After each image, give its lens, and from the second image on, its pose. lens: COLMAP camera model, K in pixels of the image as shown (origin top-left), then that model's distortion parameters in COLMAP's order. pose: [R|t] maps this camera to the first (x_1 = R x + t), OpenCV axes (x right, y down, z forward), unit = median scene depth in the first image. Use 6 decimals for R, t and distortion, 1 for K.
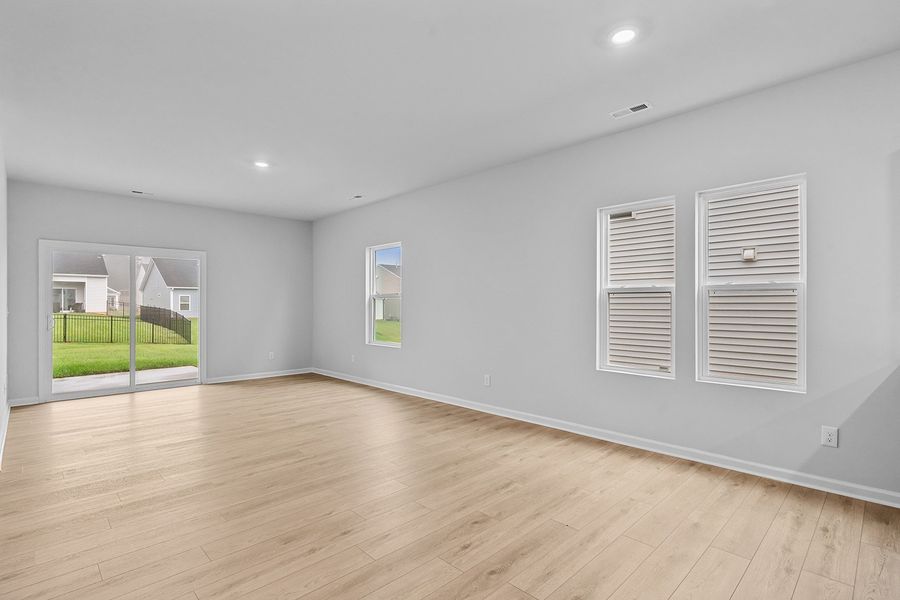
lens RADIAL K [[437.3, 0, 450.0], [0, 437.3, 300.0], [0, 0, 1]] dist [-0.000575, -0.000153]
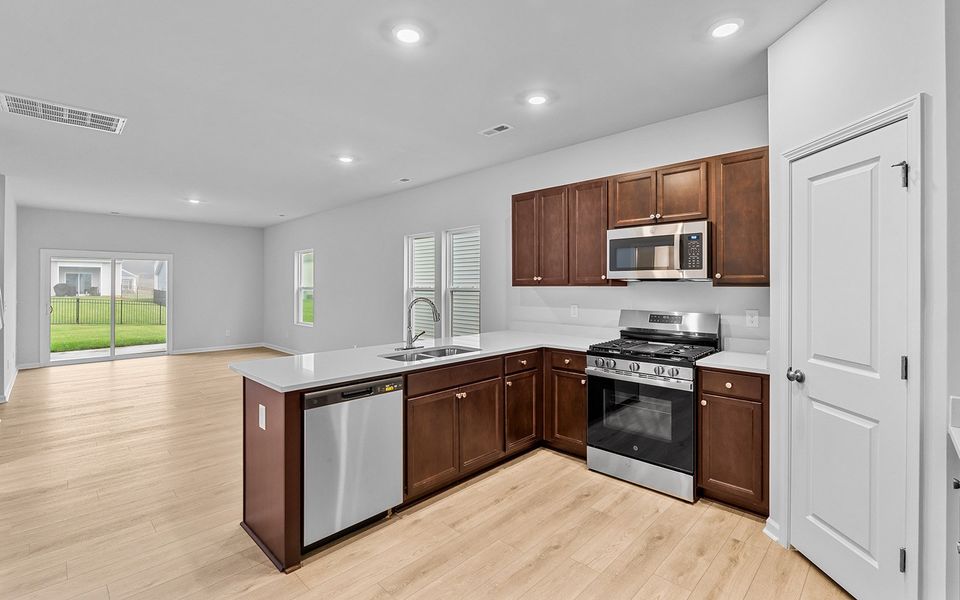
lens RADIAL K [[428.2, 0, 480.1], [0, 428.2, 282.4], [0, 0, 1]] dist [0.000007, 0.000119]
pose [[0.999793, -0.000286, 0.020346, 0.433619], [0.000245, 0.999998, 0.002012, -0.036321], [-0.020347, -0.002007, 0.999791, -0.390650]]
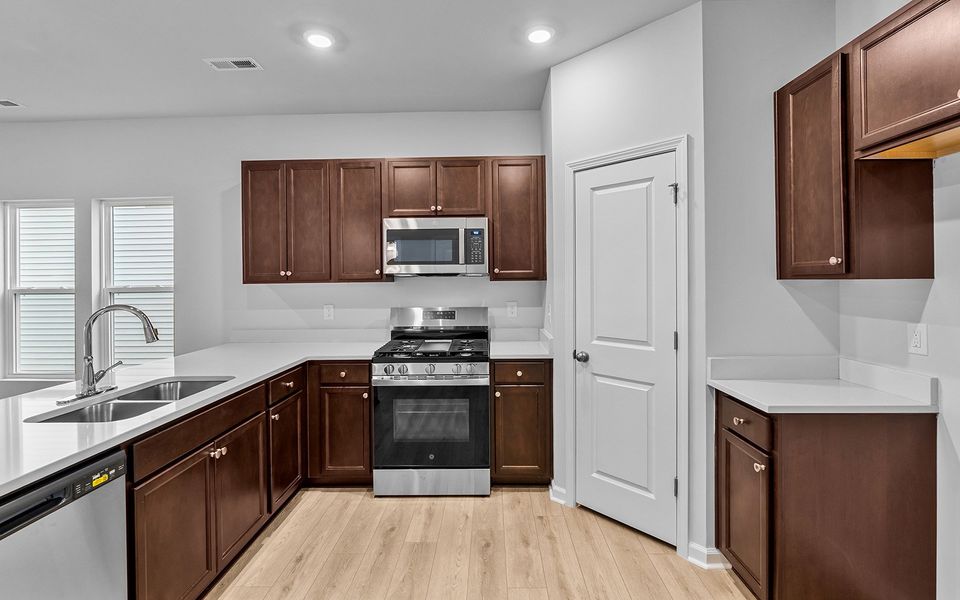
lens RADIAL K [[432.6, 0, 483.7], [0, 432.6, 278.9], [0, 0, 1]] dist [-0.002106, -0.000006]
pose [[0.713146, -0.006207, 0.700988, 0.326565], [0.004914, 0.999980, 0.003856, -0.034960], [-0.700998, 0.000695, 0.713163, -0.250457]]
